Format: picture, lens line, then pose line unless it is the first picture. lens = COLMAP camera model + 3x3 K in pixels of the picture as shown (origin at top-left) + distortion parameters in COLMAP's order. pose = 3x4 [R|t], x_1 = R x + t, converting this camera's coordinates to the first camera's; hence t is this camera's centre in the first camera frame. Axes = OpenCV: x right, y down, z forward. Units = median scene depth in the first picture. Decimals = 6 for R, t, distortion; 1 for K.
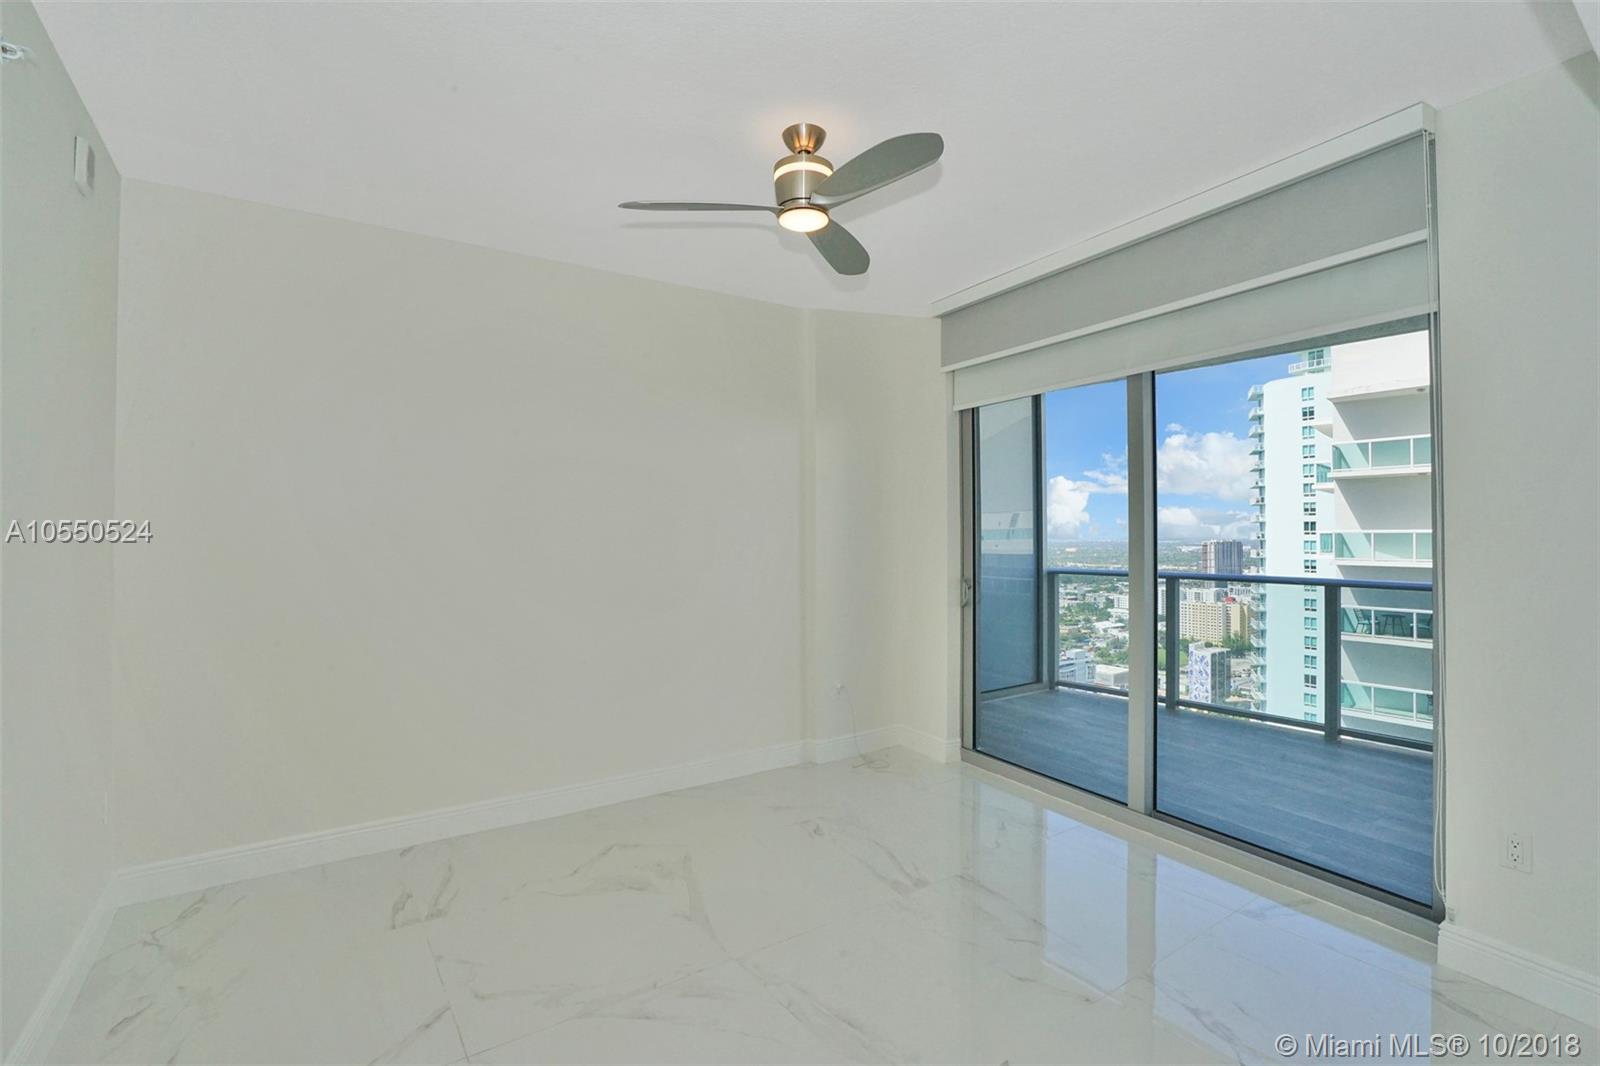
lens RADIAL K [[732.0, 0, 791.0], [0, 732.0, 526.9], [0, 0, 1]] dist [-0.041058, 0.012760]
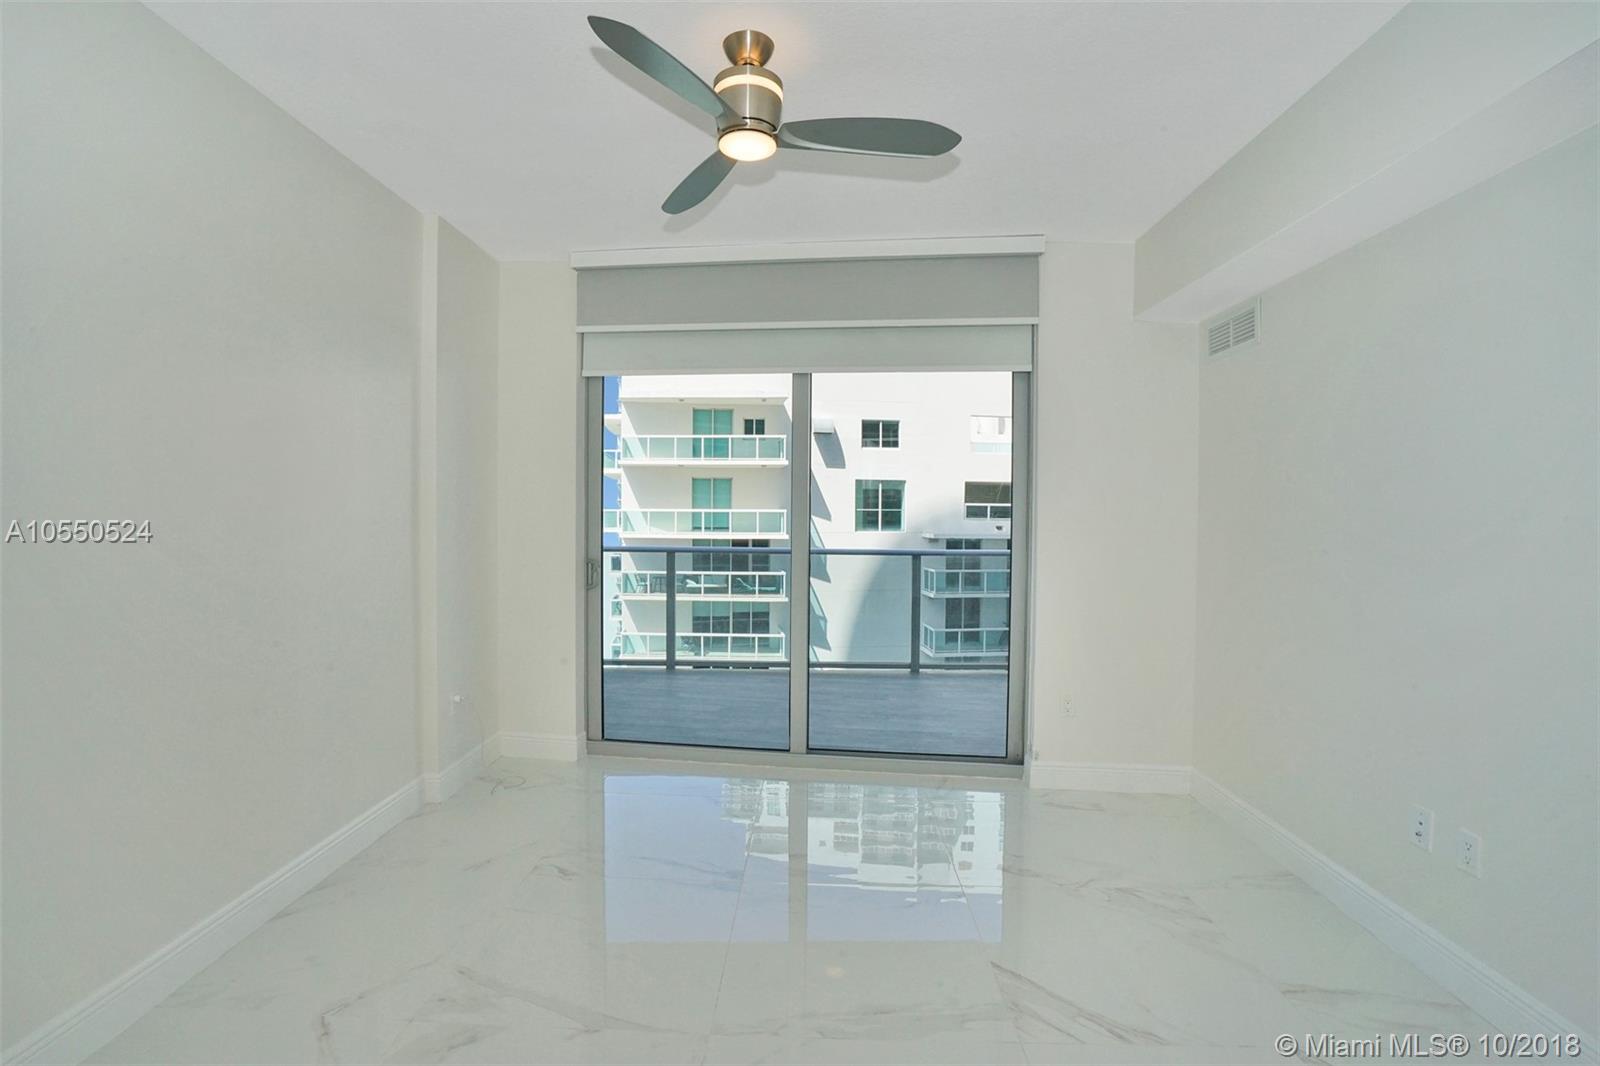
lens RADIAL K [[732.0, 0, 809.5], [0, 732.0, 527.2], [0, 0, 1]] dist [-0.041058, 0.012760]
pose [[0.602924, -0.009128, 0.797747, -0.333298], [-0.017237, 0.999552, 0.024464, 0.002028], [-0.797613, -0.028501, 0.602496, 0.219229]]
